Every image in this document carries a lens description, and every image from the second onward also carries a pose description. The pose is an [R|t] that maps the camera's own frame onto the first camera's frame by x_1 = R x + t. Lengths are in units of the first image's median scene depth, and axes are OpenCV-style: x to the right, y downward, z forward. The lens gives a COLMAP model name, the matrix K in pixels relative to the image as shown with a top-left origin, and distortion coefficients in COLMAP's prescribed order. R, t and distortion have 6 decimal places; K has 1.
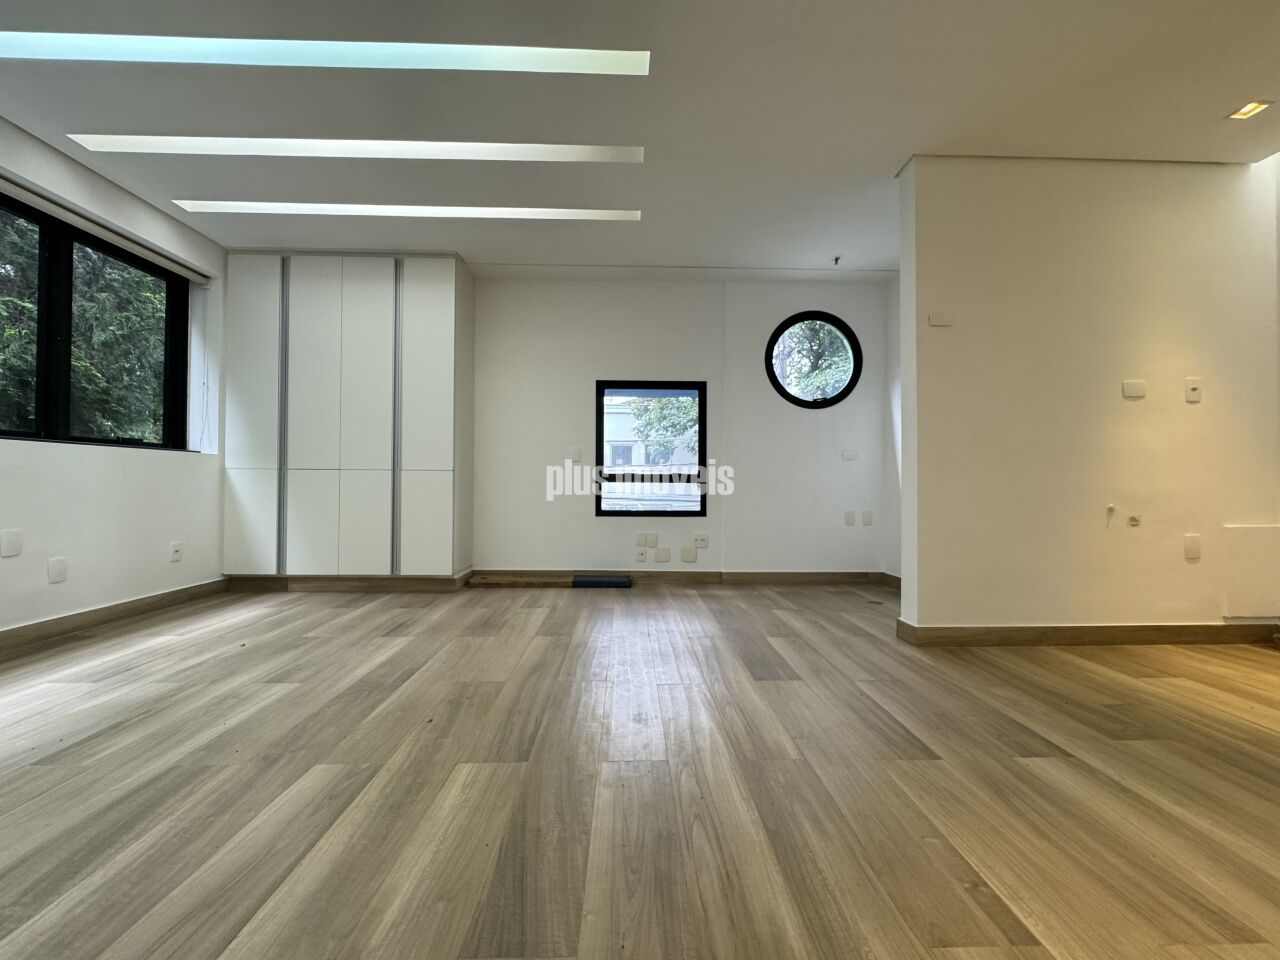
lens RADIAL K [[512.5, 0, 639.5], [0, 512.5, 476.6], [0, 0, 1]] dist [-0.001493, 0.000858]
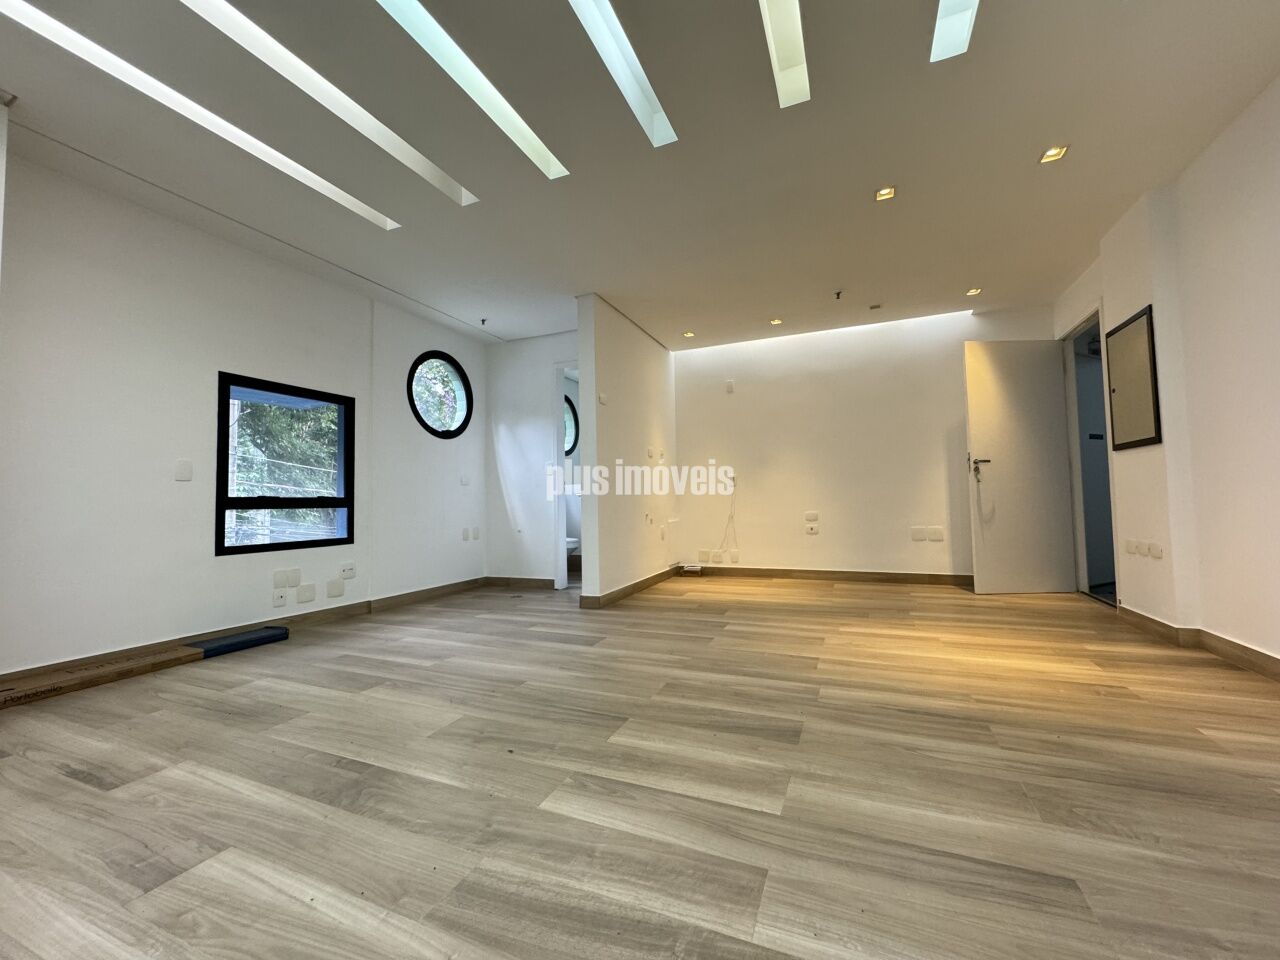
lens RADIAL K [[508.4, 0, 640.0], [0, 508.4, 480.0], [0, 0, 1]] dist [-0.000827, 0.000331]
pose [[0.418850, 0.026556, 0.907667, -0.829682], [0.006931, 0.999450, -0.032440, -0.005935], [-0.908029, 0.019878, 0.418436, 0.247392]]
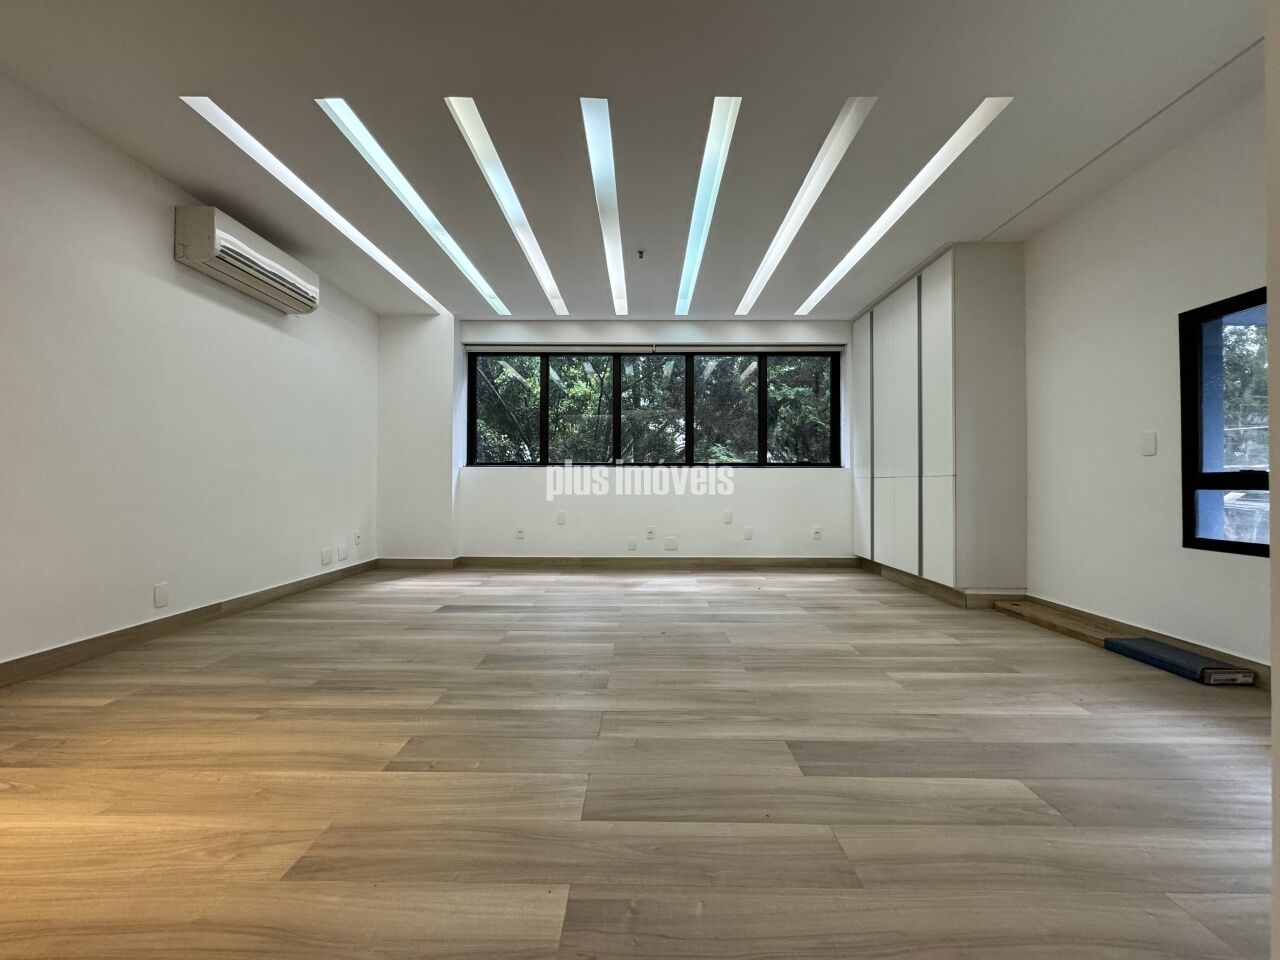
lens RADIAL K [[508.4, 0, 640.0], [0, 508.4, 480.0], [0, 0, 1]] dist [-0.000827, 0.000331]
pose [[-0.031292, -0.014390, -0.999407, 0.863326], [0.012516, 0.999812, -0.014788, 0.003024], [0.999432, -0.012971, -0.031106, 0.678912]]
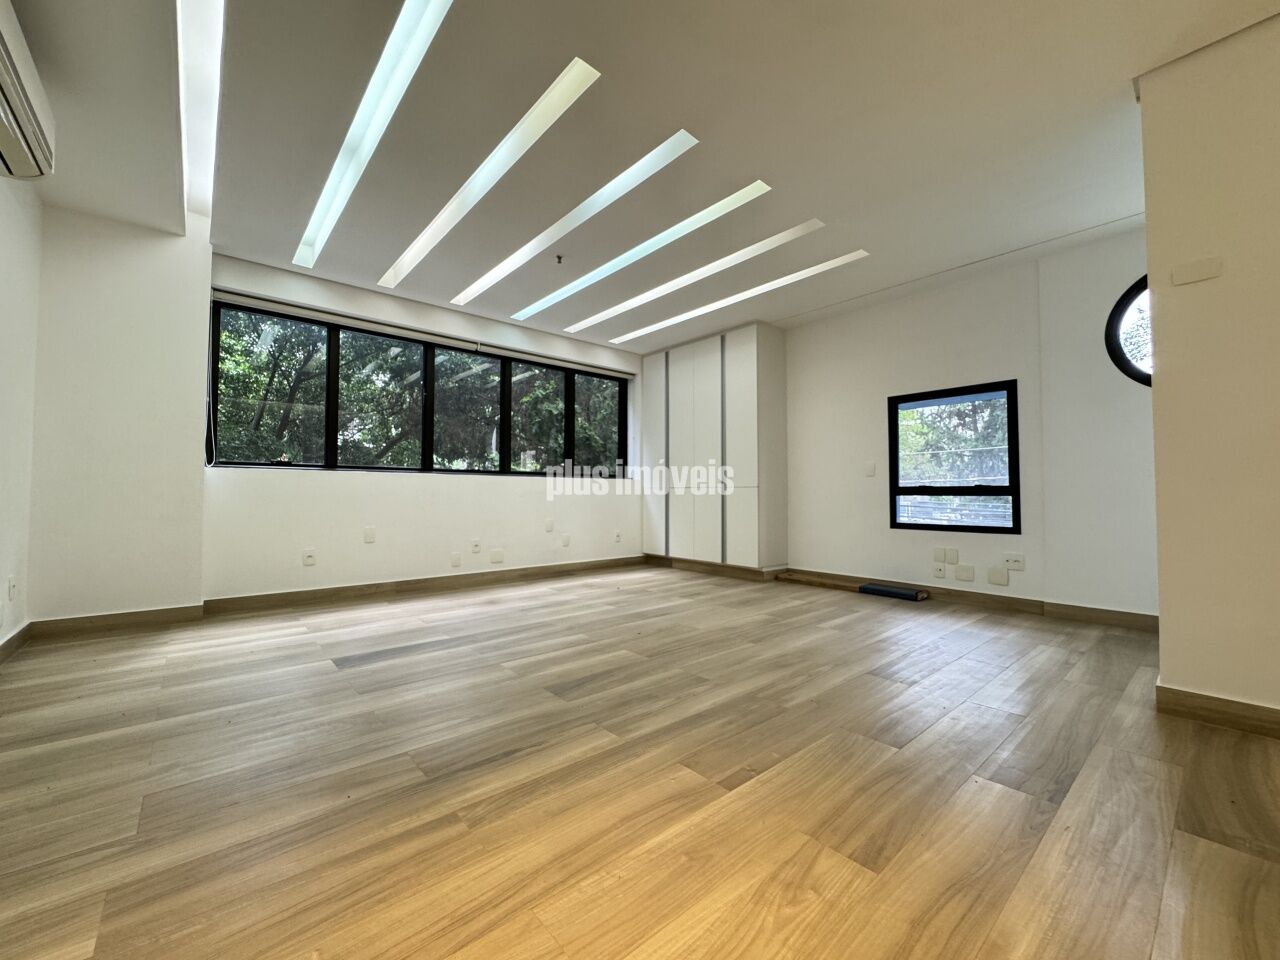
lens RADIAL K [[512.5, 0, 639.5], [0, 512.5, 476.6], [0, 0, 1]] dist [-0.001493, 0.000858]
pose [[0.636068, -0.032208, -0.770960, 0.663313], [0.013510, 0.999440, -0.030607, -0.003567], [0.771514, 0.009052, 0.636147, -0.081955]]
